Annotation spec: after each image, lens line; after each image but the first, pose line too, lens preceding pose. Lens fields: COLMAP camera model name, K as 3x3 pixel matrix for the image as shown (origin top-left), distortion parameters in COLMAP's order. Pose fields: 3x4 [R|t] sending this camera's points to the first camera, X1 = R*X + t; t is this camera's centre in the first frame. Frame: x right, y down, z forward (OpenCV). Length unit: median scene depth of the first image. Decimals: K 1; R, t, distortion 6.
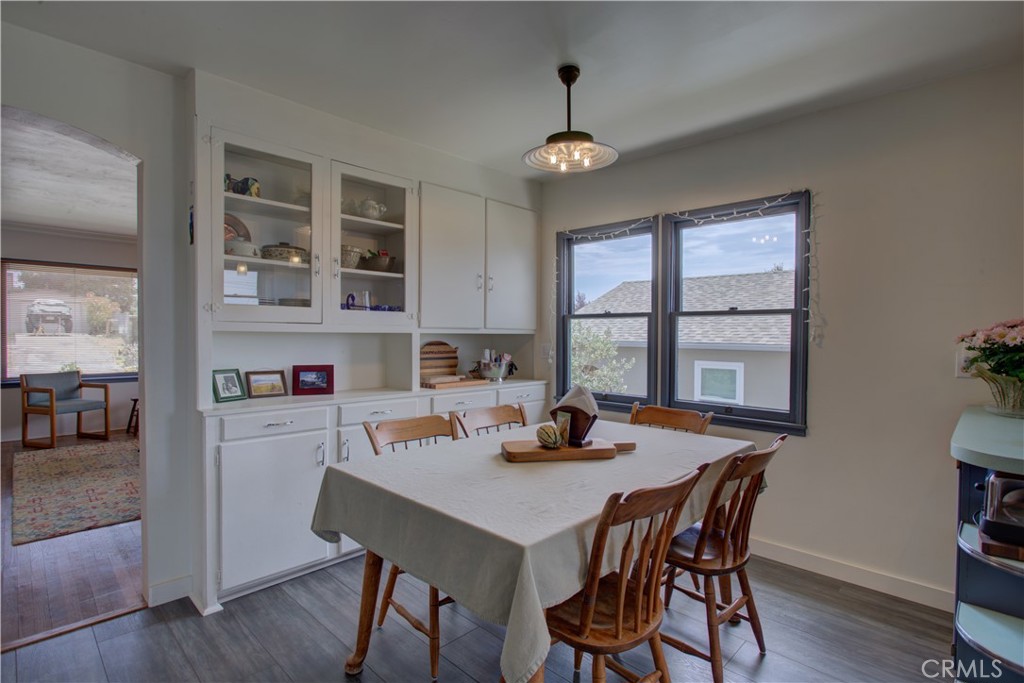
lens RADIAL K [[500.7, 0, 512.0], [0, 500.7, 341.5], [0, 0, 1]] dist [-0.023998, 0.009704]
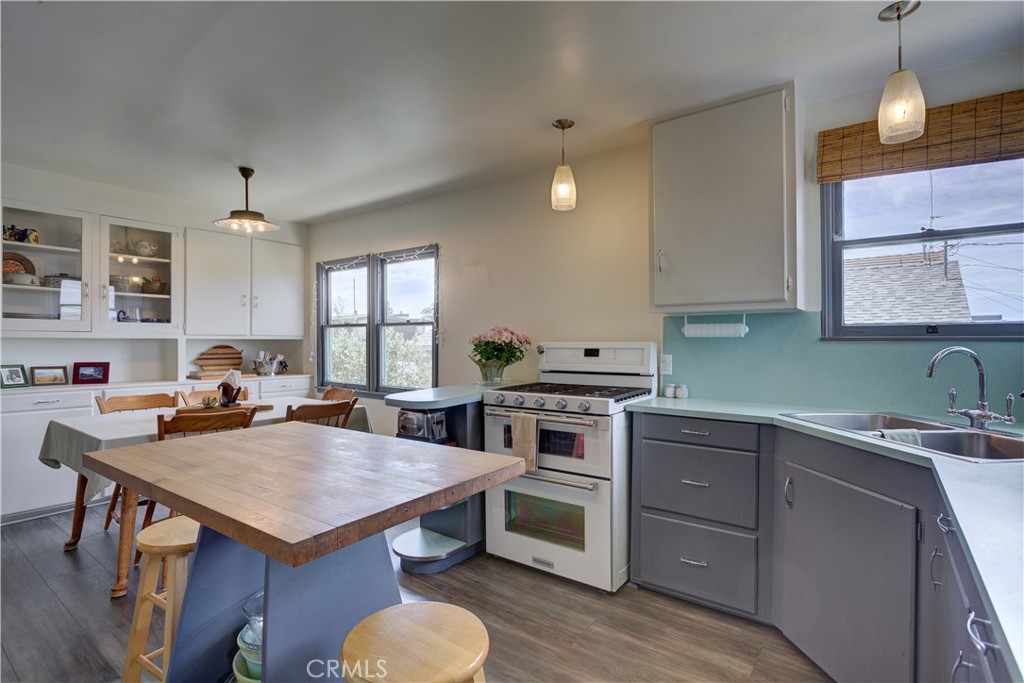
lens RADIAL K [[500.7, 0, 512.0], [0, 500.7, 341.5], [0, 0, 1]] dist [-0.023998, 0.009704]
pose [[0.990609, -0.003638, 0.136677, 0.525987], [0.005484, 0.999899, -0.013132, 0.013786], [-0.136616, 0.013758, 0.990529, -0.470656]]
